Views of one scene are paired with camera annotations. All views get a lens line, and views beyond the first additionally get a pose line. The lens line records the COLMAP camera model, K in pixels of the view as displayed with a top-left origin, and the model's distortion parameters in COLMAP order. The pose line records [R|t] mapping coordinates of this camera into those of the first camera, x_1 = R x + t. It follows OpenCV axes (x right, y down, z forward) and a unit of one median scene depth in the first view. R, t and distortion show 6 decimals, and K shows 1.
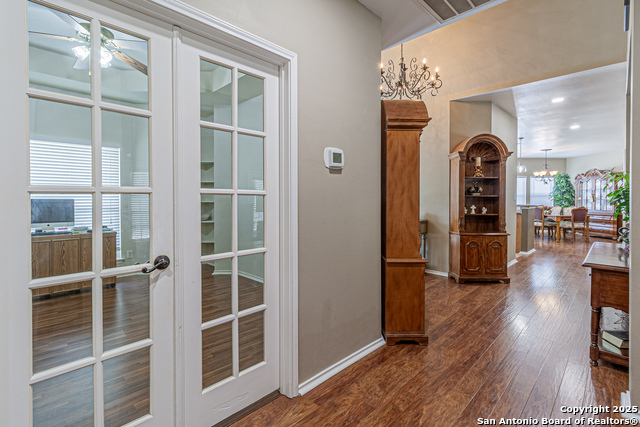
lens RADIAL K [[308.4, 0, 319.7], [0, 308.4, 201.4], [0, 0, 1]] dist [0.006420, 0.000544]
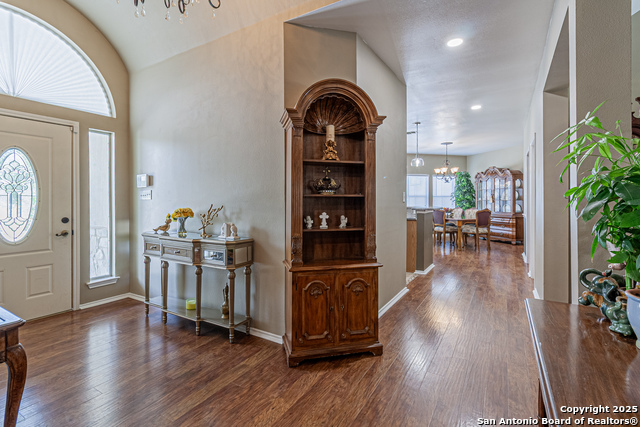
lens RADIAL K [[308.4, 0, 314.8], [0, 308.4, 198.3], [0, 0, 1]] dist [0.006420, 0.000544]
pose [[0.976753, -0.002400, 0.214353, 0.338388], [0.005326, 0.999900, -0.013074, -0.005498], [-0.214300, 0.013912, 0.976669, 0.432710]]
